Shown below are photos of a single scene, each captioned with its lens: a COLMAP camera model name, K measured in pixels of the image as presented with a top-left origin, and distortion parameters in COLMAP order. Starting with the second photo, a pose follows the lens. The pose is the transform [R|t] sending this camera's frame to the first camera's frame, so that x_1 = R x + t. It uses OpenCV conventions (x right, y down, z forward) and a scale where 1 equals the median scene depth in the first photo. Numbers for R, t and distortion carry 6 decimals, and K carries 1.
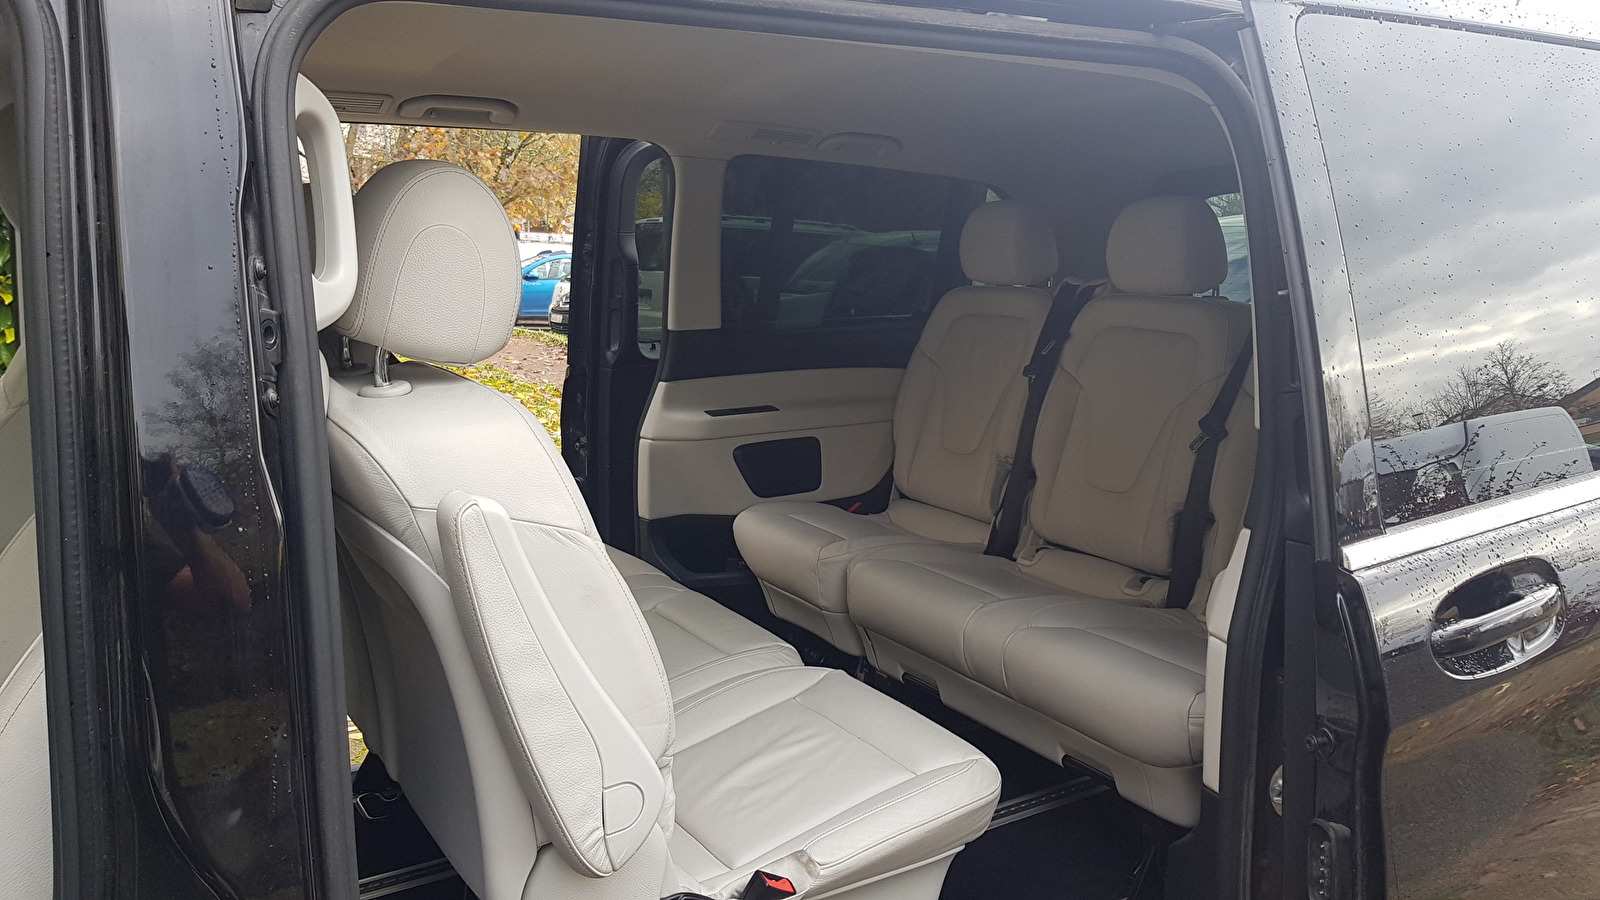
lens RADIAL K [[1360.4, 0, 800.0], [0, 1360.4, 450.0], [0, 0, 1]] dist [-0.005504, 0.001384]
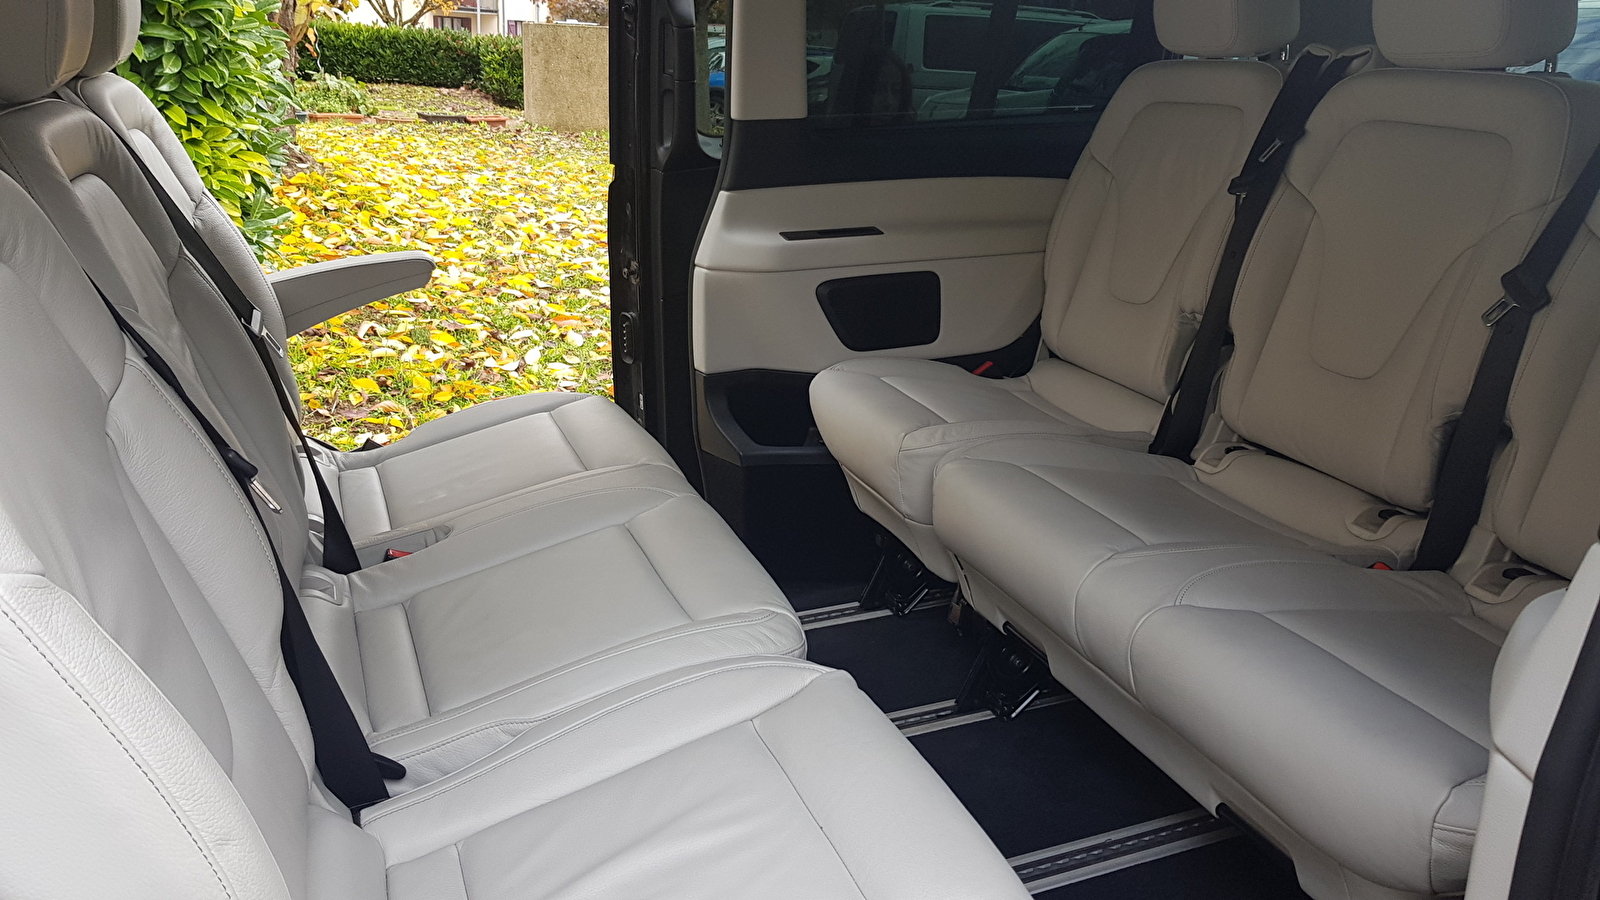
lens RADIAL K [[1295.5, 0, 800.0], [0, 1295.5, 450.0], [0, 0, 1]] dist [0.057845, -0.154559]
pose [[0.981300, 0.059690, -0.182998, 0.080359], [-0.031774, 0.987893, 0.151846, -0.019780], [0.189846, -0.143192, 0.971316, 0.307145]]
